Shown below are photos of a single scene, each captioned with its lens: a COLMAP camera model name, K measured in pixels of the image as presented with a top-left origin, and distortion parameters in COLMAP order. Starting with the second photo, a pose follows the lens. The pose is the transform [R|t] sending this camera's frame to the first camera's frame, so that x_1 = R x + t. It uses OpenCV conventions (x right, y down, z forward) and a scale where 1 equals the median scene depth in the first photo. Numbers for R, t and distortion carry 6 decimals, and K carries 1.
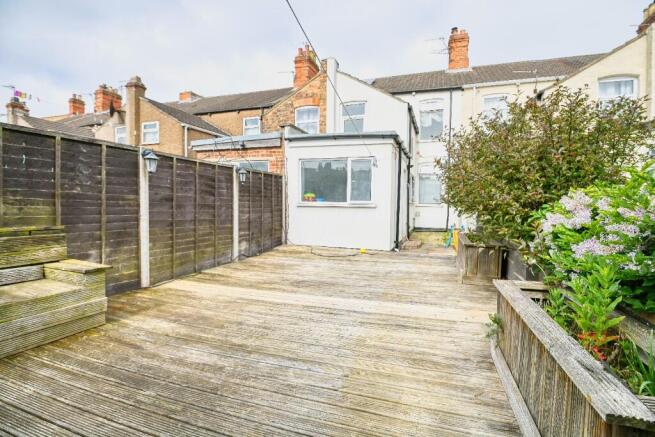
lens RADIAL K [[322.0, 0, 326.7], [0, 322.0, 216.2], [0, 0, 1]] dist [-0.007853, -0.008407]
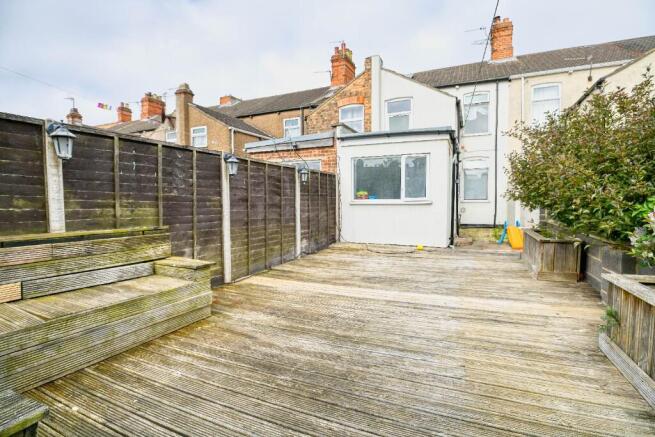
lens RADIAL K [[322.0, 0, 328.4], [0, 322.0, 217.2], [0, 0, 1]] dist [-0.007853, -0.008407]
pose [[0.996179, -0.015729, -0.085905, -0.120532], [0.016489, 0.999831, 0.008152, -0.000078], [0.085762, -0.009537, 0.996270, -0.028772]]
